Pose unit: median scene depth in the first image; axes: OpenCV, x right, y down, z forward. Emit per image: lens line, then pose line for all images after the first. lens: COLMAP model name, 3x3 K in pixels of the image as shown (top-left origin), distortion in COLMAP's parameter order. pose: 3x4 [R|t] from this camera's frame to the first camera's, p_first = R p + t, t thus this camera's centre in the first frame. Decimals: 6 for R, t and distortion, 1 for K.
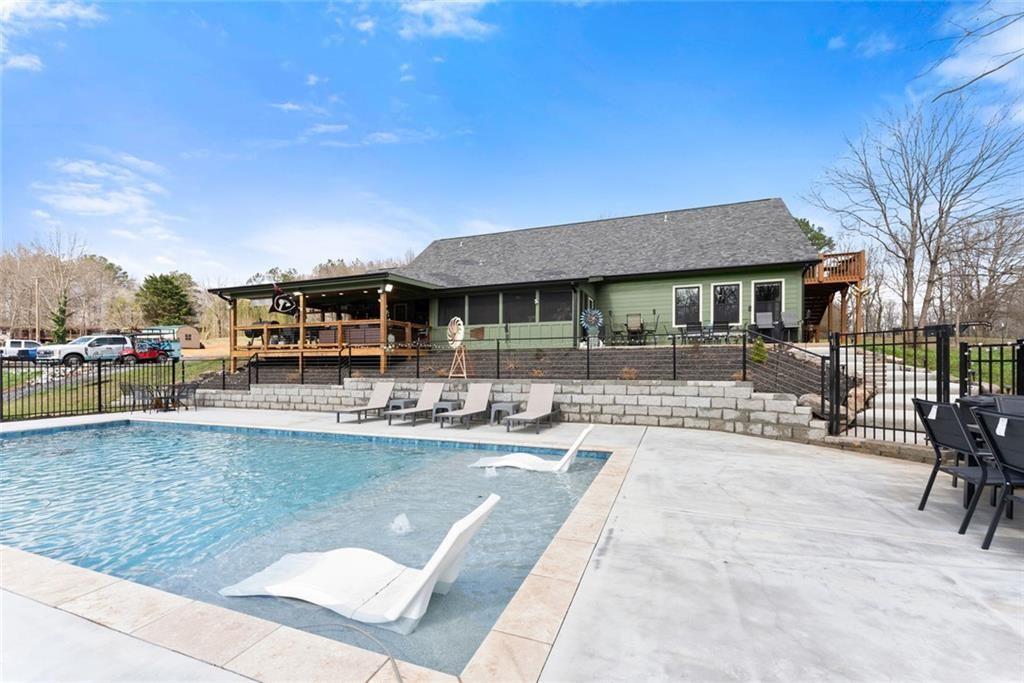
lens RADIAL K [[423.9, 0, 500.3], [0, 423.9, 360.5], [0, 0, 1]] dist [0.003735, -0.000163]
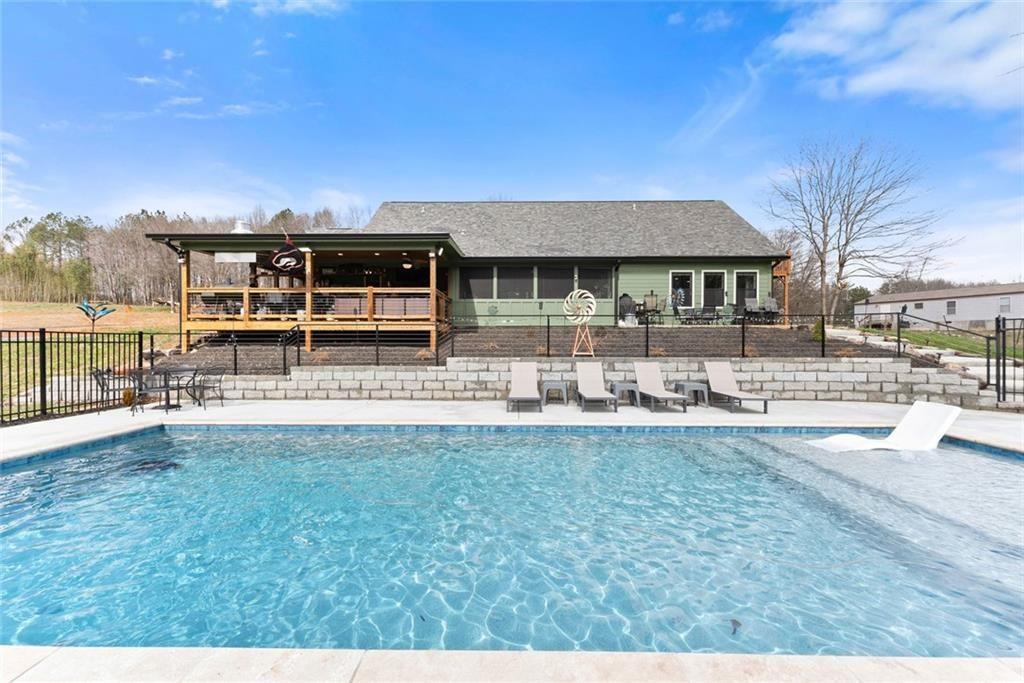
lens RADIAL K [[423.9, 0, 509.2], [0, 423.9, 339.7], [0, 0, 1]] dist [0.003735, -0.000163]
pose [[0.939668, 0.007117, 0.342015, -0.483109], [-0.008211, 0.999965, 0.001751, 0.003982], [-0.341990, -0.004454, 0.939693, 0.169516]]
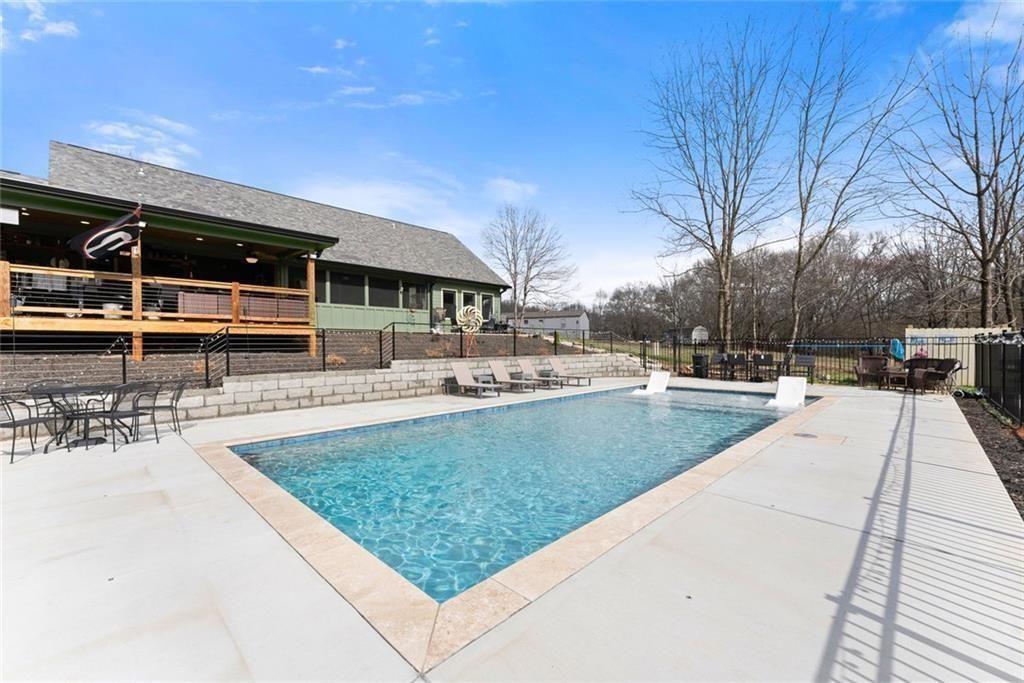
lens RADIAL K [[423.9, 0, 513.6], [0, 423.9, 340.7], [0, 0, 1]] dist [0.003735, -0.000163]
pose [[0.389792, 0.013696, 0.920801, -0.994523], [-0.005839, 0.999906, -0.012400, 0.007488], [-0.920884, -0.000543, 0.389836, 0.365581]]
